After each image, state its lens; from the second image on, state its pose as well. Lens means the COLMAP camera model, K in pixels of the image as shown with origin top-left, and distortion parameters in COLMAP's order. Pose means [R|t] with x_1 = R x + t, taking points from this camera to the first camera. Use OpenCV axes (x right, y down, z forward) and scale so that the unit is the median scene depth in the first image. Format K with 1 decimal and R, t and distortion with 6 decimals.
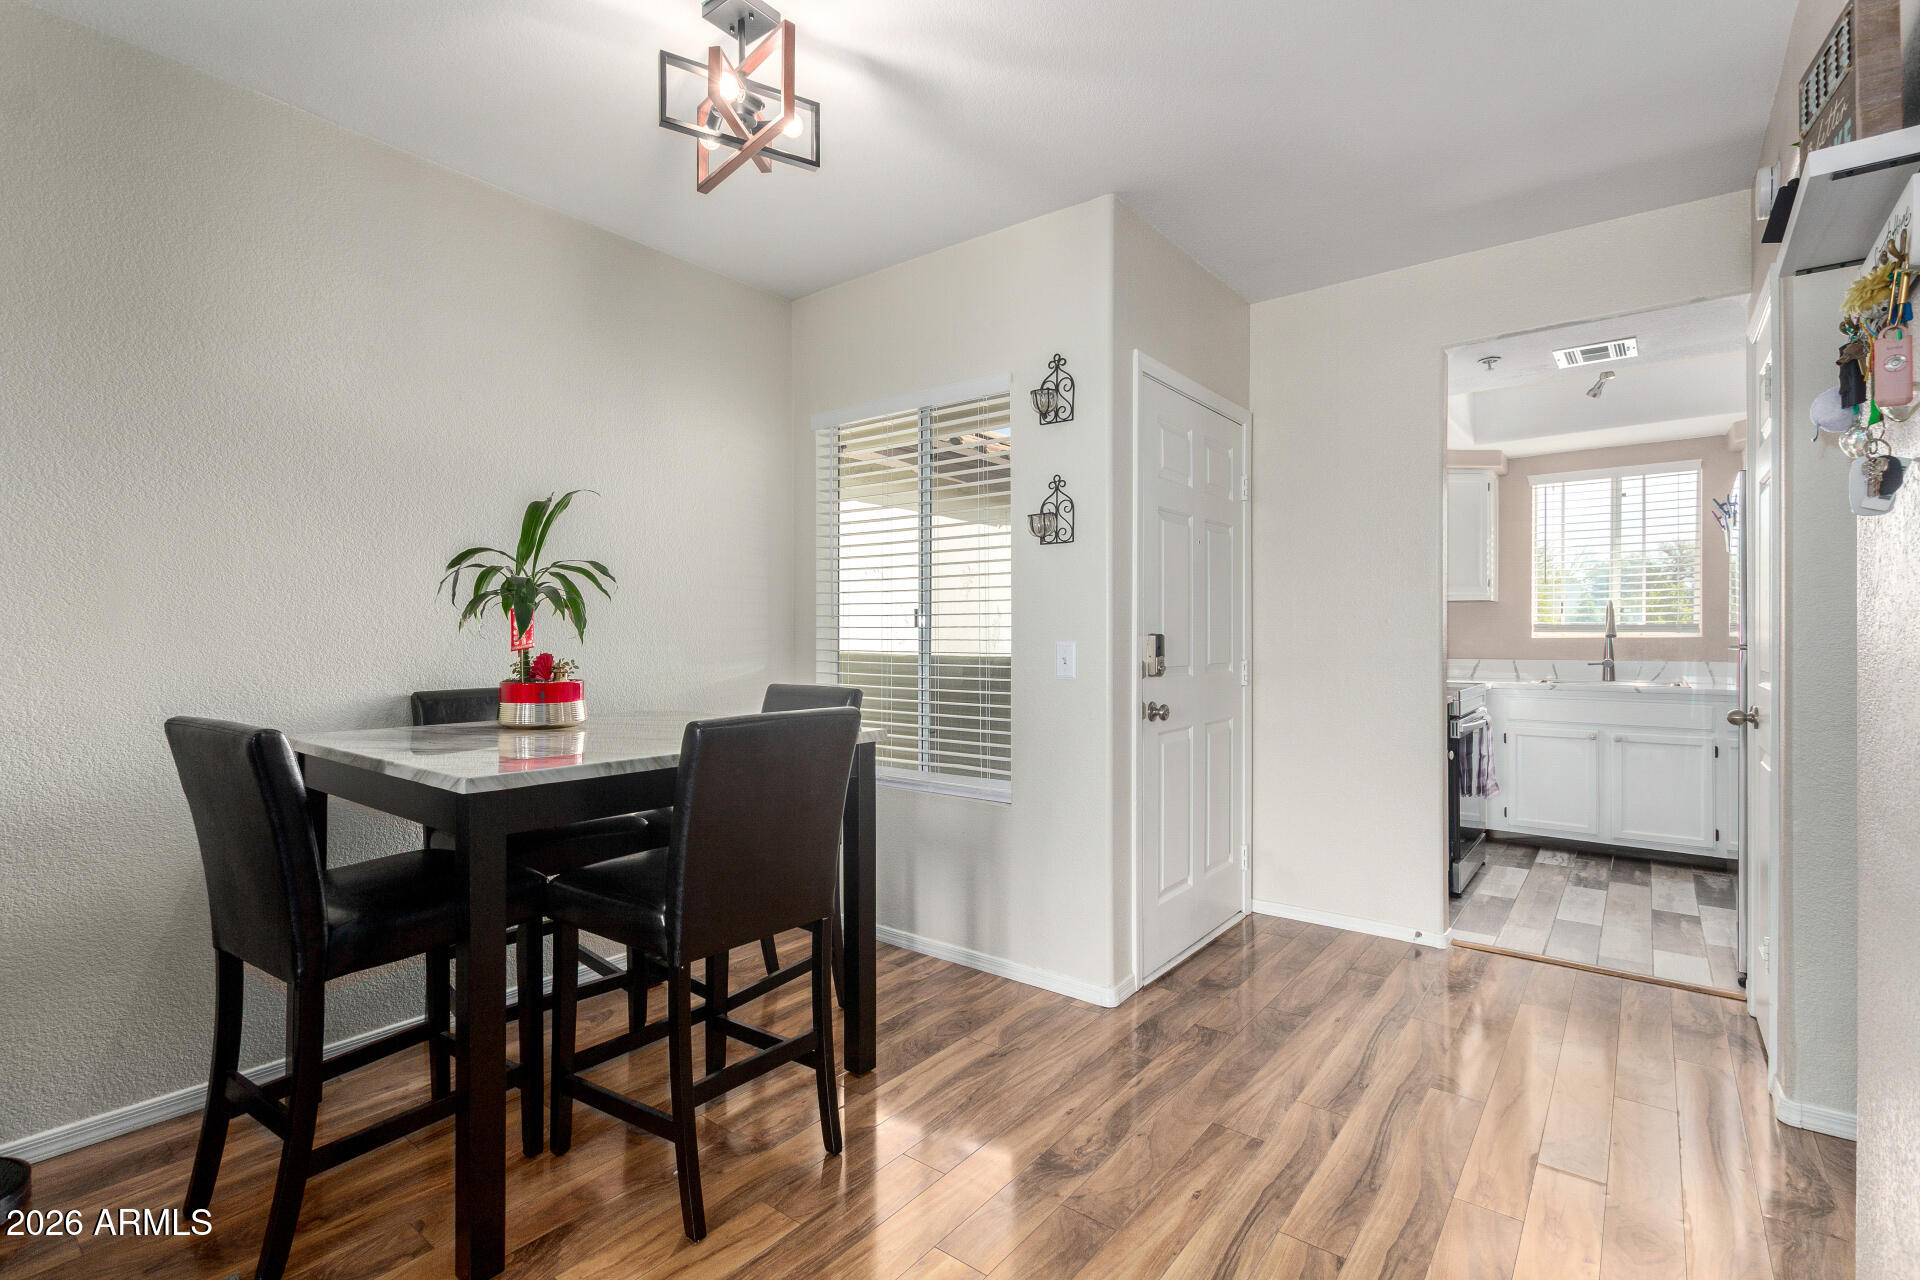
lens RADIAL K [[877.2, 0, 955.4], [0, 877.2, 631.5], [0, 0, 1]] dist [0.010701, -0.000714]
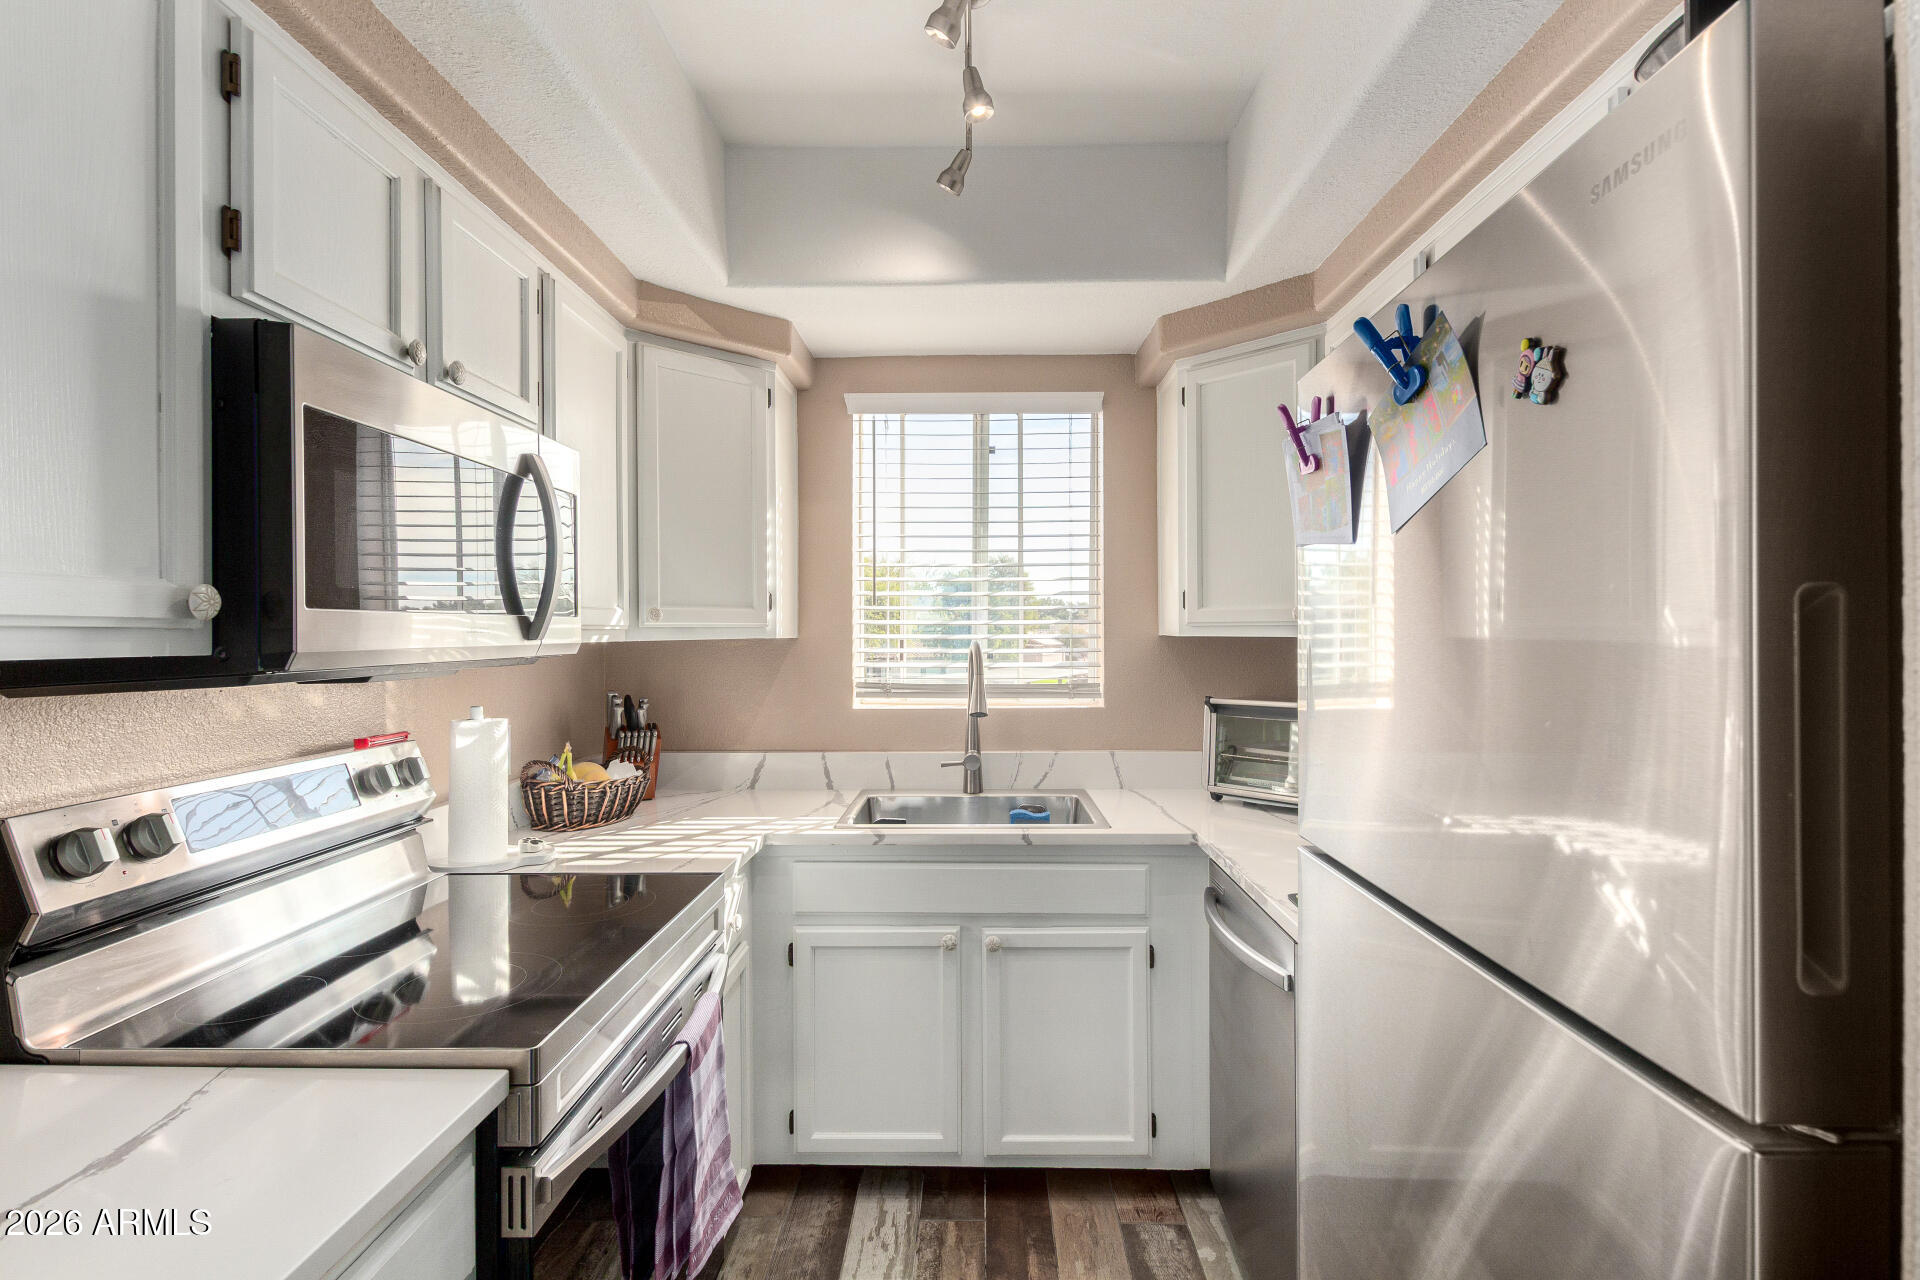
lens RADIAL K [[877.2, 0, 960.8], [0, 877.2, 638.3], [0, 0, 1]] dist [0.010701, -0.000714]
pose [[0.794350, -0.004102, 0.607447, 0.416374], [0.002580, 0.999991, 0.003380, -0.038327], [-0.607455, -0.001118, 0.794353, 0.587413]]
